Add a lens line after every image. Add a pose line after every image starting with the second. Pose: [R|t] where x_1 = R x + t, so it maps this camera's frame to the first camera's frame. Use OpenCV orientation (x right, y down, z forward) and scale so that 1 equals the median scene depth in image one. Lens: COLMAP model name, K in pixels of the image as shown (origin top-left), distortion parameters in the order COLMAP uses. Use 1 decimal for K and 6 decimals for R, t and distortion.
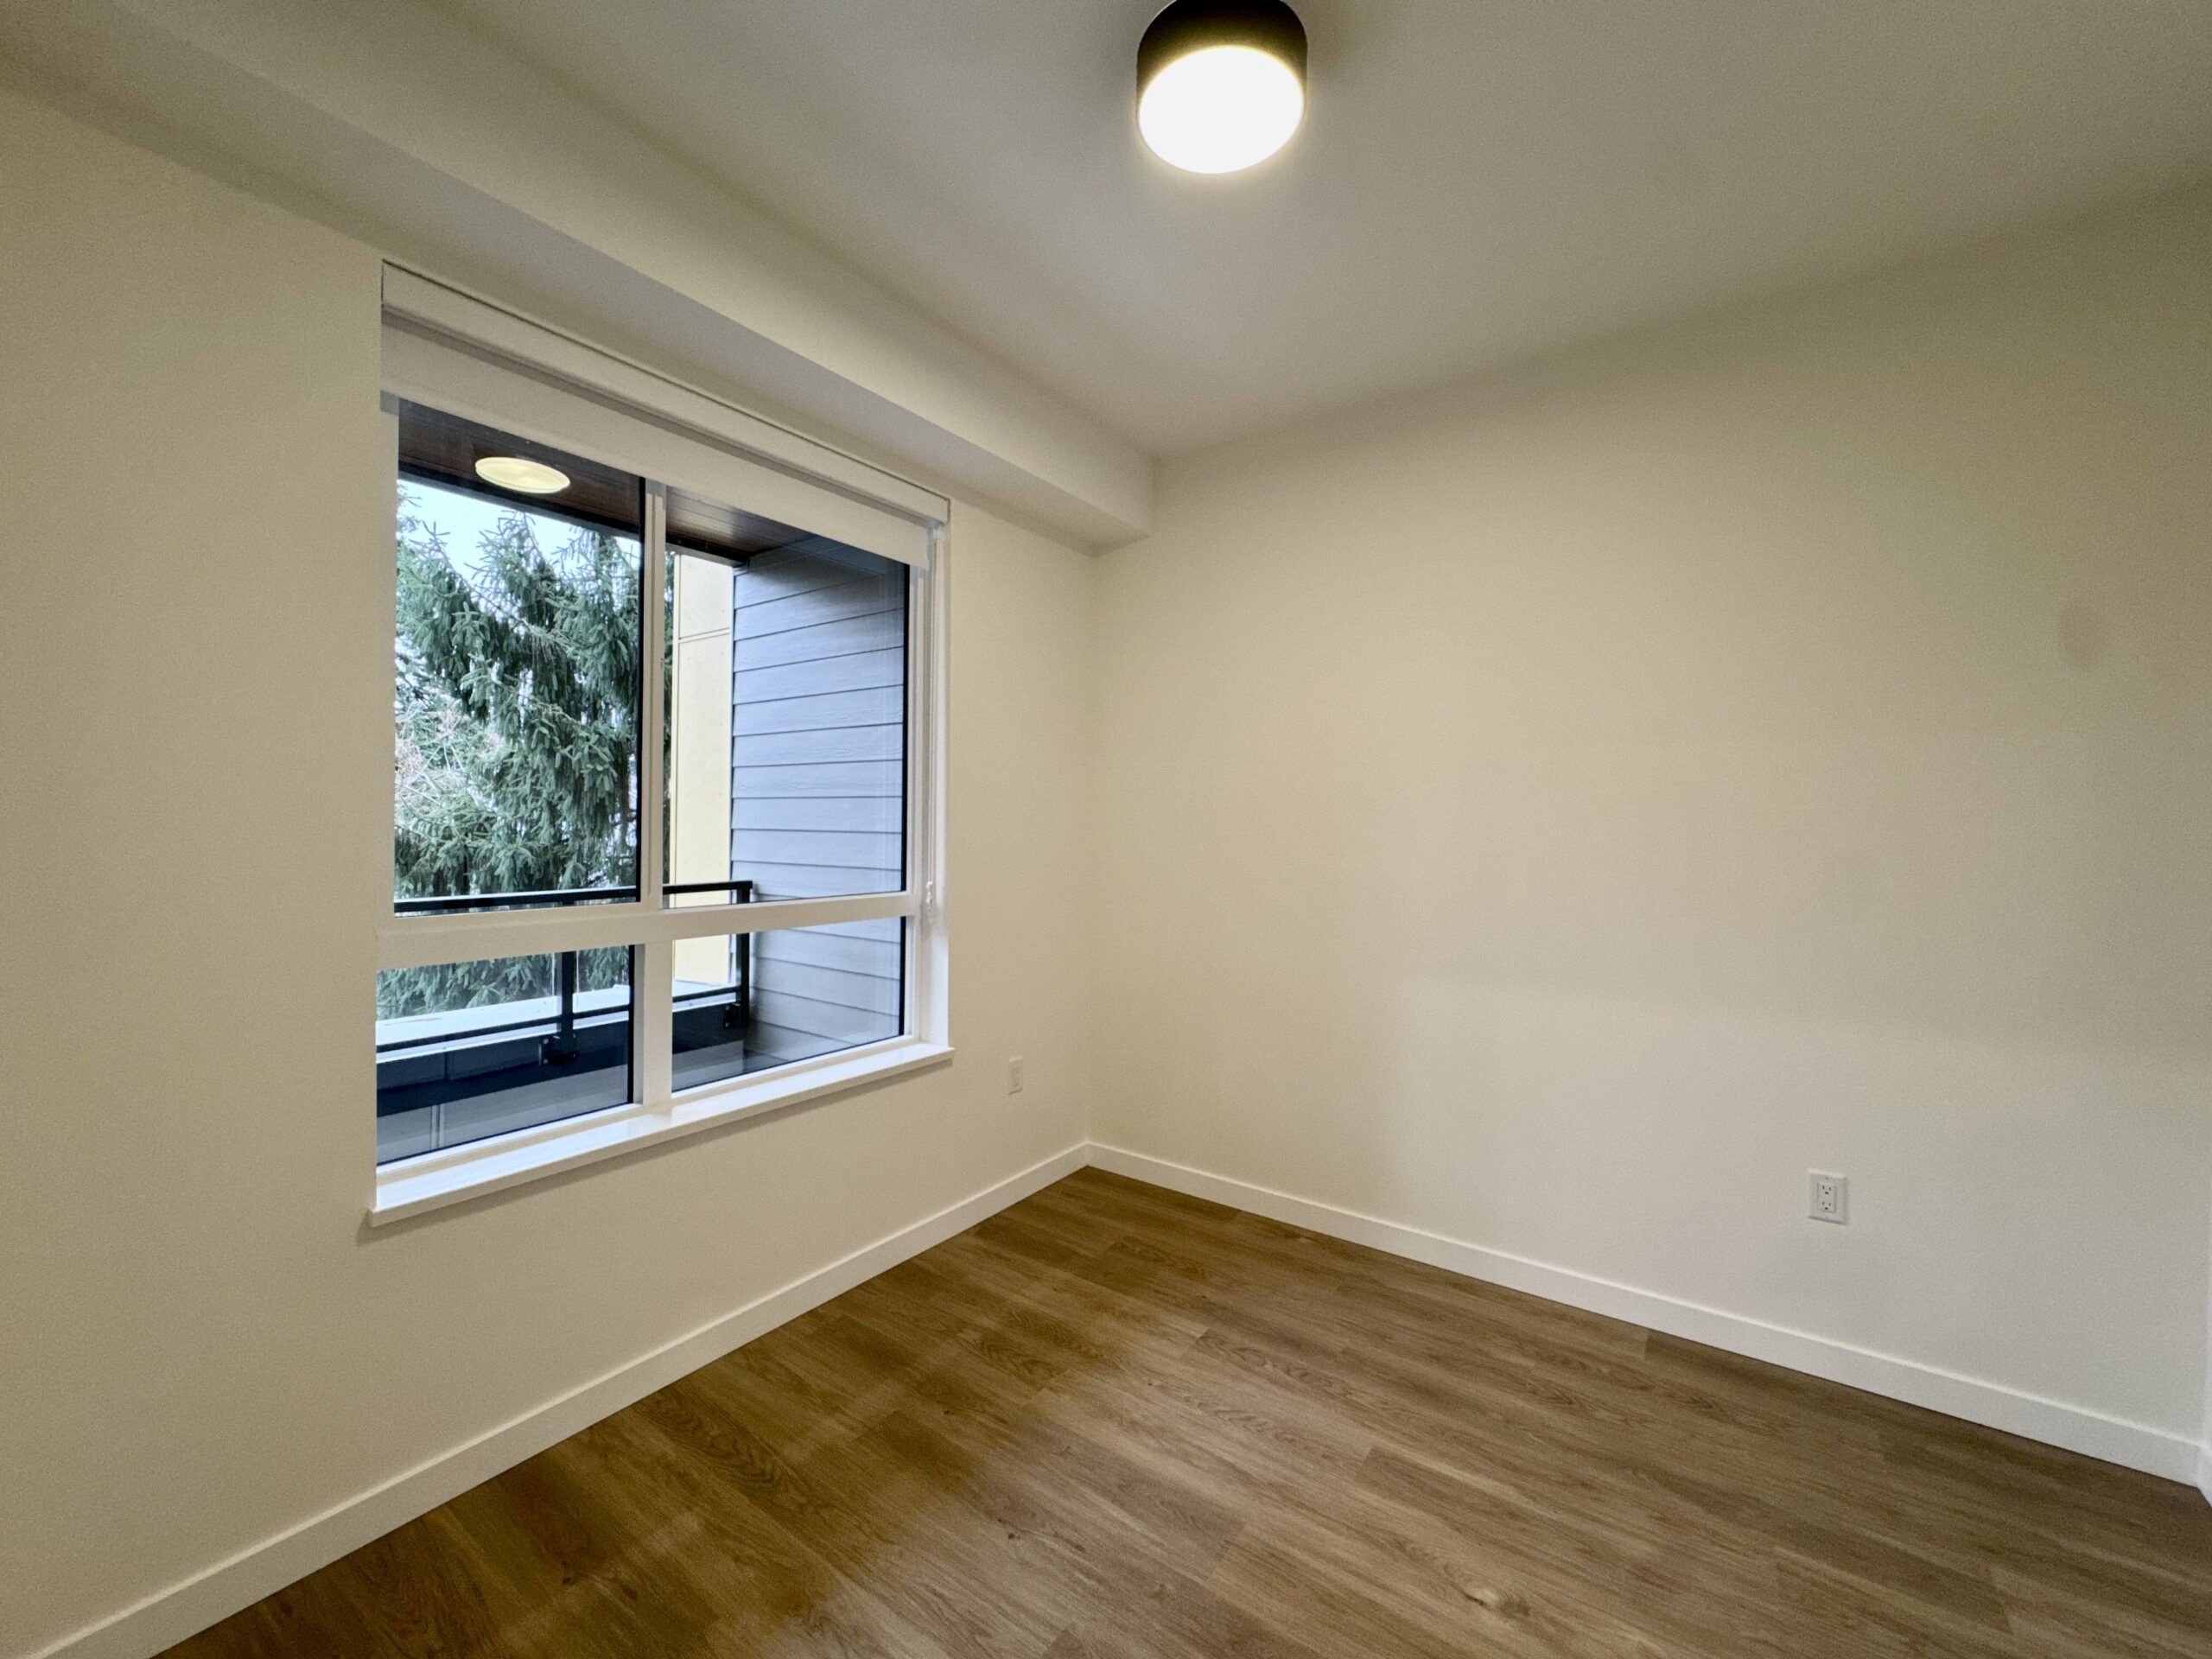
lens RADIAL K [[881.5, 0, 1106.0], [0, 881.5, 829.5], [0, 0, 1]] dist [-0.003519, -0.000039]
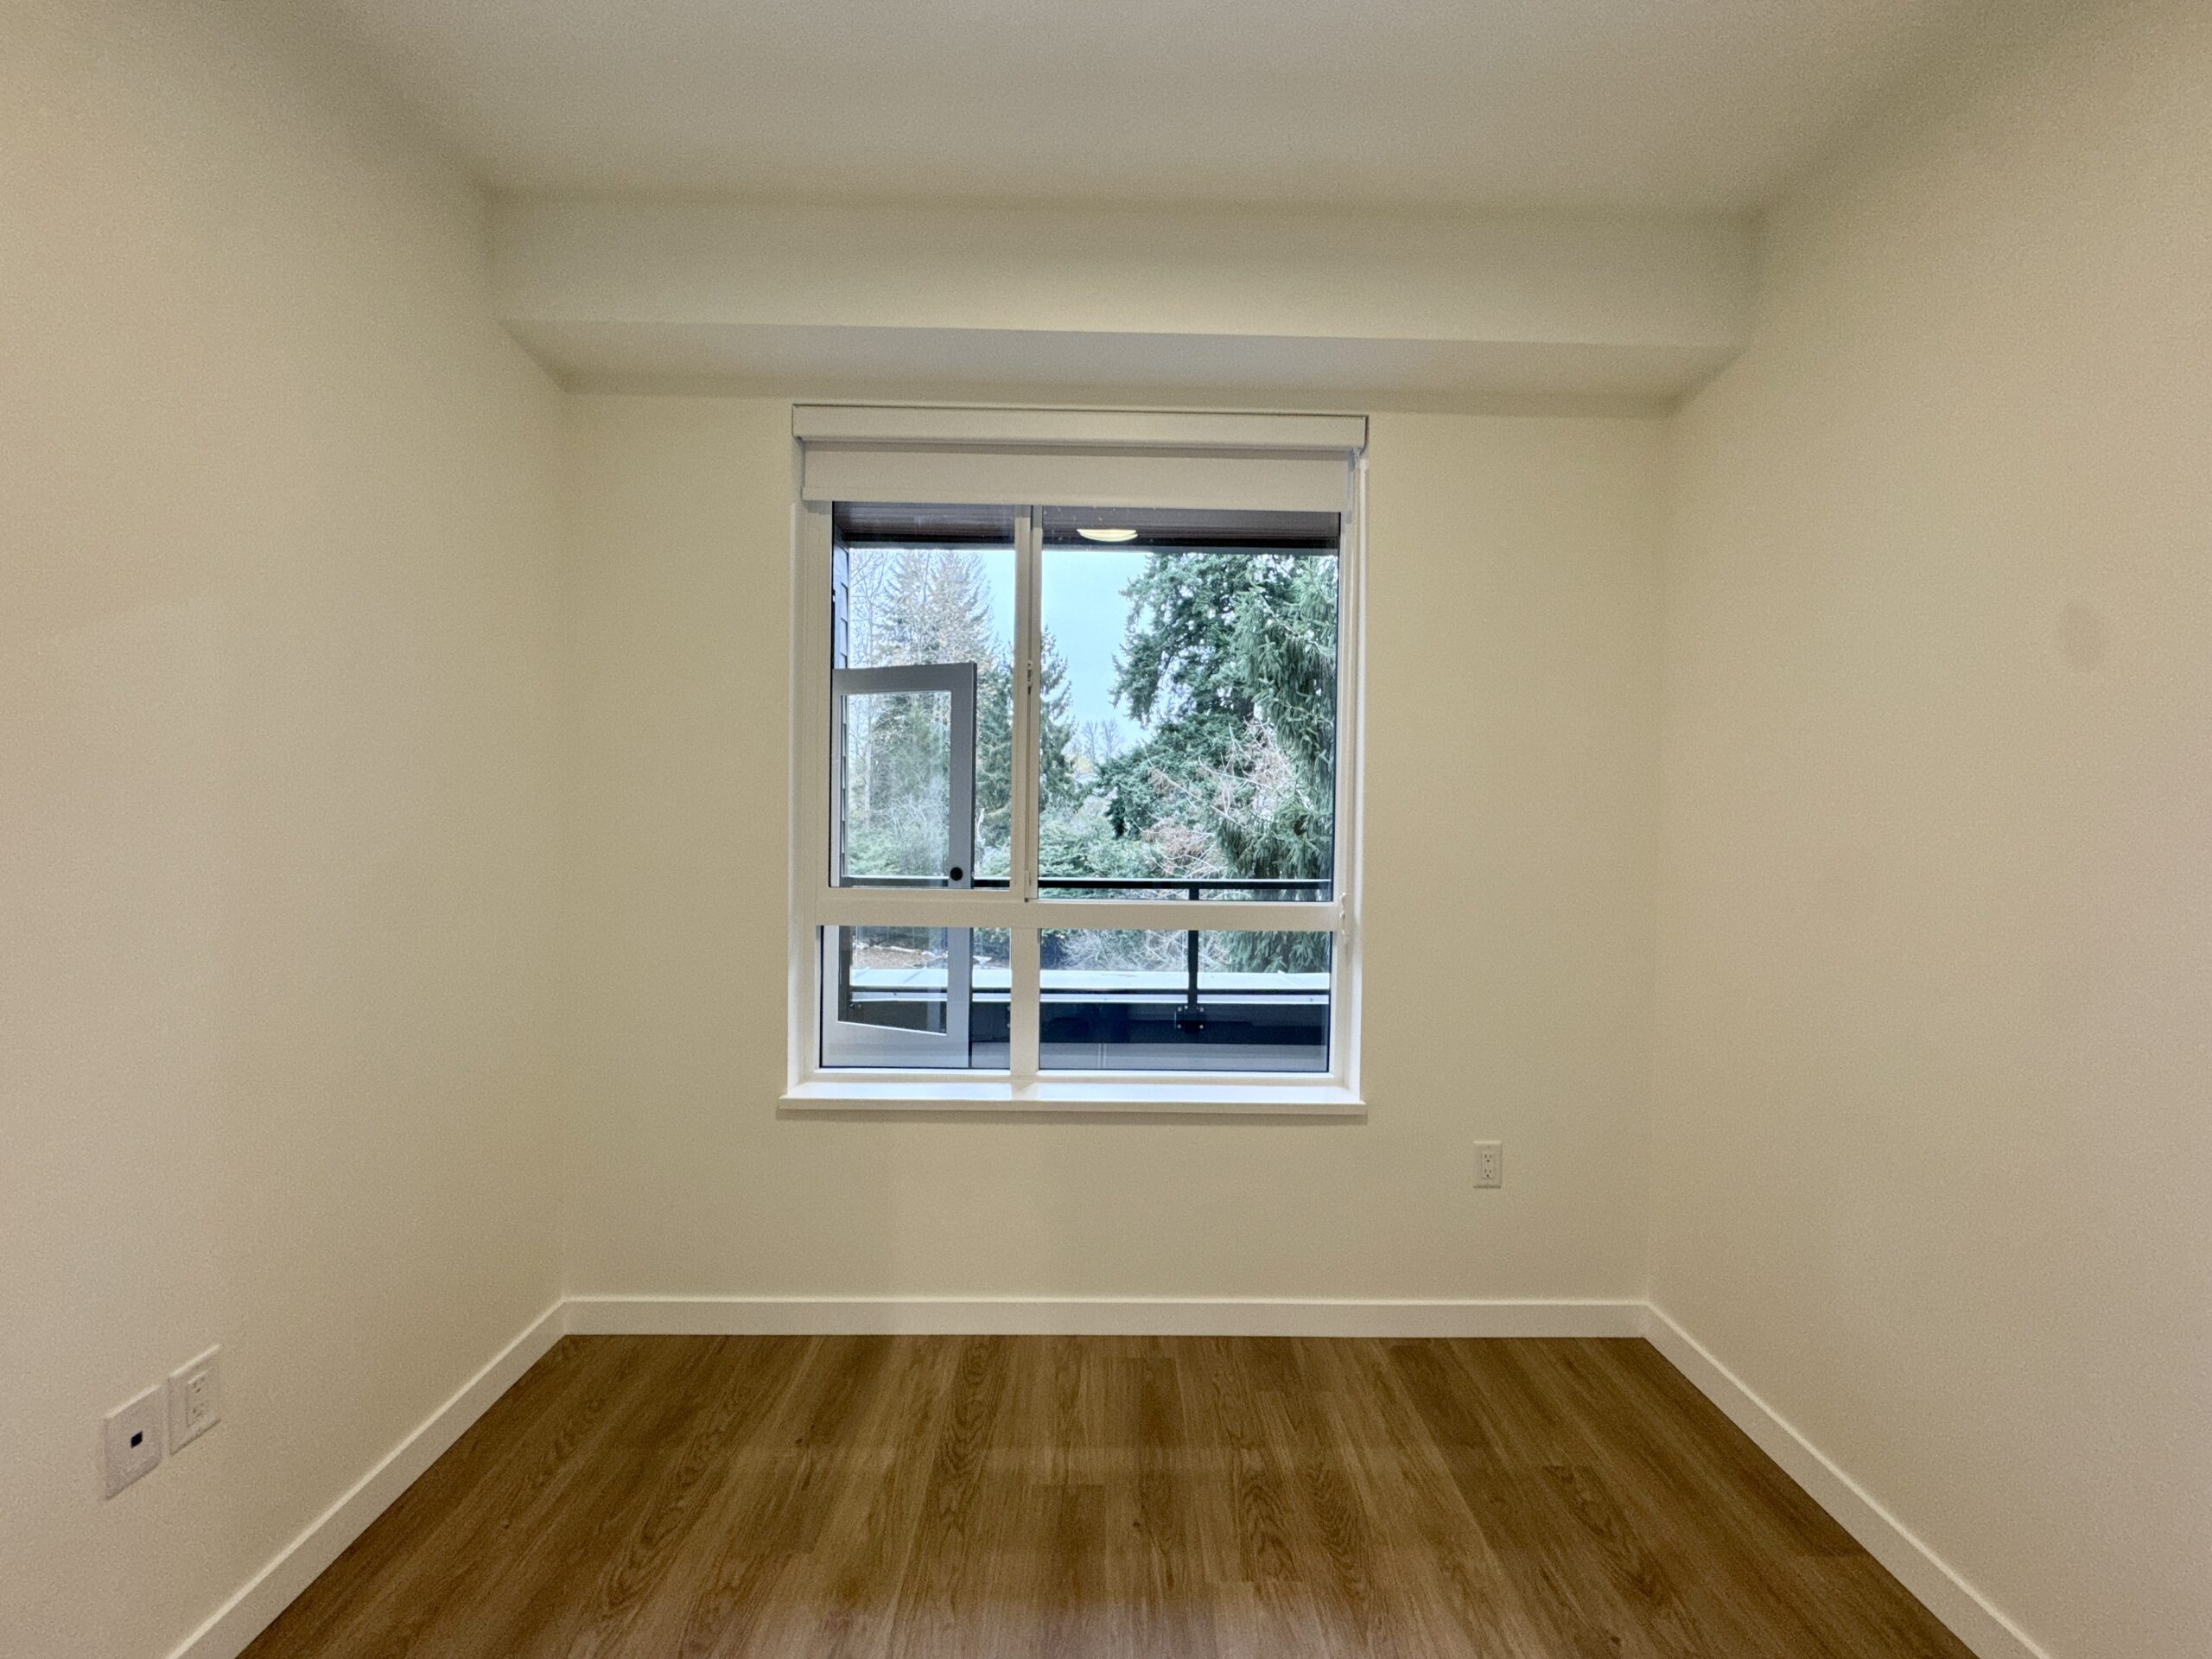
lens RADIAL K [[881.5, 0, 1106.0], [0, 881.5, 829.5], [0, 0, 1]] dist [-0.003519, -0.000039]
pose [[0.584726, 0.013031, -0.811126, 0.371392], [-0.011641, 0.999903, 0.007672, -0.003514], [0.811147, 0.004956, 0.584821, 0.380623]]
